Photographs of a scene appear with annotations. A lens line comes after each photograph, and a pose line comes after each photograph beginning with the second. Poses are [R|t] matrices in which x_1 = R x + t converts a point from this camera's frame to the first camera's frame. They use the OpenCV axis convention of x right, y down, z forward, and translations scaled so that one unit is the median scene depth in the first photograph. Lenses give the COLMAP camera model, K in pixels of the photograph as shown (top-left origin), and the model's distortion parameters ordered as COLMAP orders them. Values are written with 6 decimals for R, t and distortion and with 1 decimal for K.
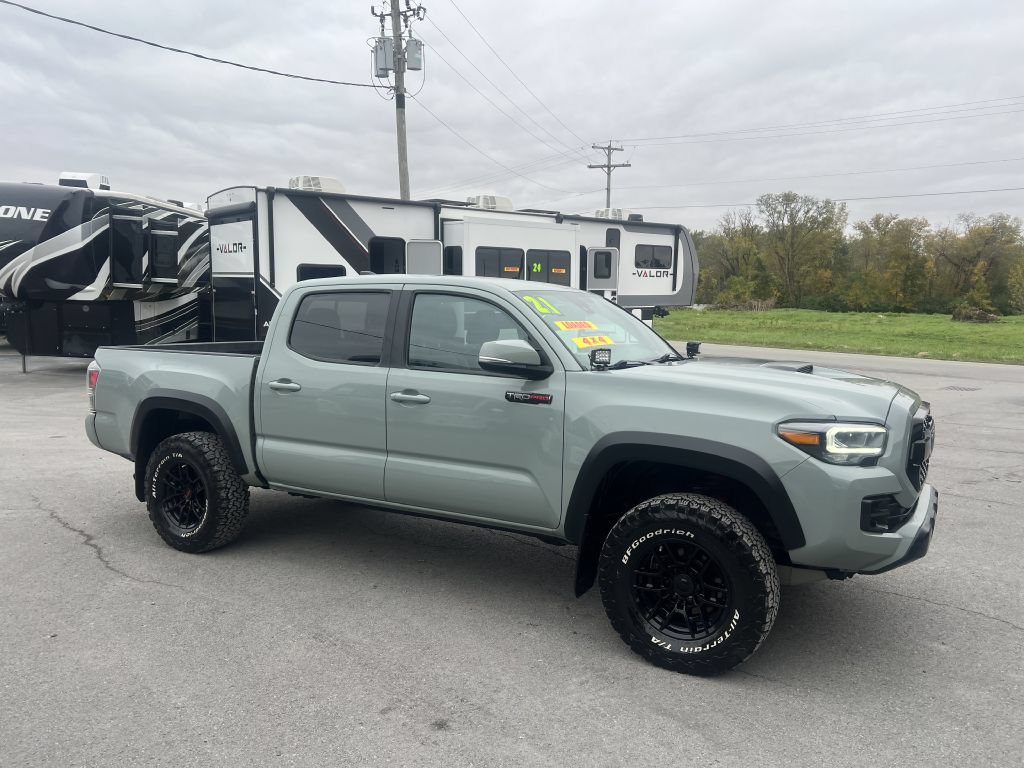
lens RADIAL K [[769.7, 0, 515.1], [0, 769.7, 380.1], [0, 0, 1]] dist [0.059959, -0.067008]
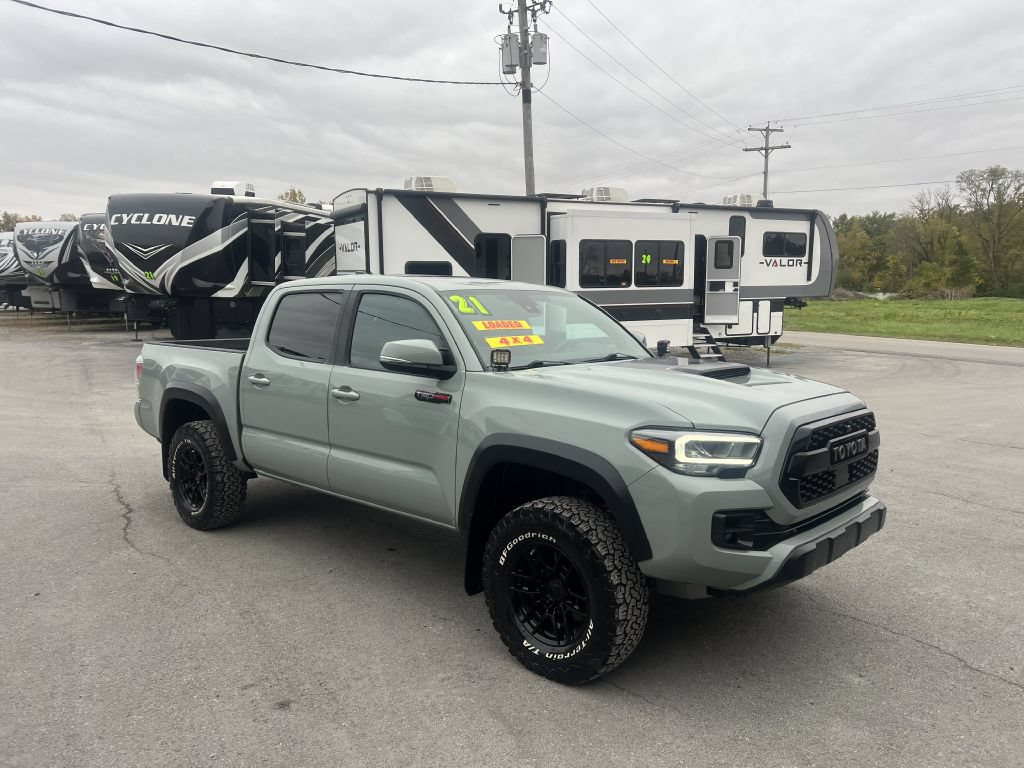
lens RADIAL K [[768.9, 0, 516.0], [0, 768.9, 385.4], [0, 0, 1]] dist [0.054063, -0.060186]
pose [[0.976282, 0.016961, -0.215840, 0.088601], [-0.013056, 0.999724, 0.019506, -0.003427], [0.216111, -0.016225, 0.976234, 0.008391]]
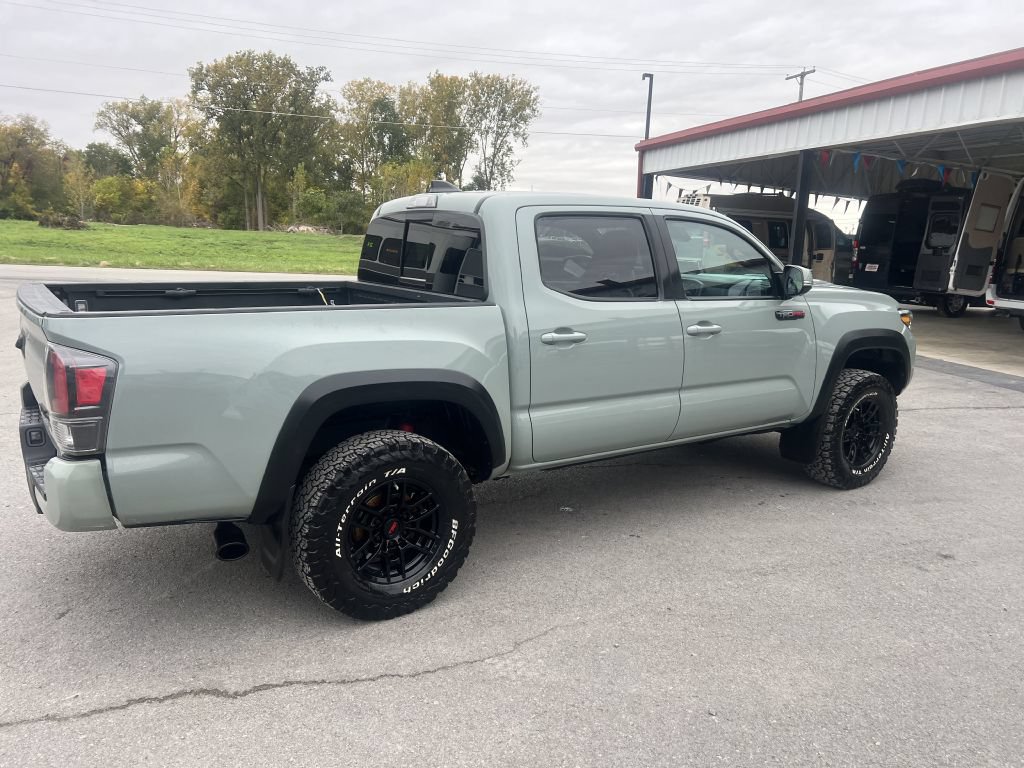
lens RADIAL K [[768.9, 0, 516.0], [0, 768.9, 385.4], [0, 0, 1]] dist [0.054063, -0.060186]
pose [[0.442383, -0.174277, 0.879730, -0.316857], [0.061996, 0.984533, 0.163864, -0.023400], [-0.894681, -0.017951, 0.446345, 0.217502]]
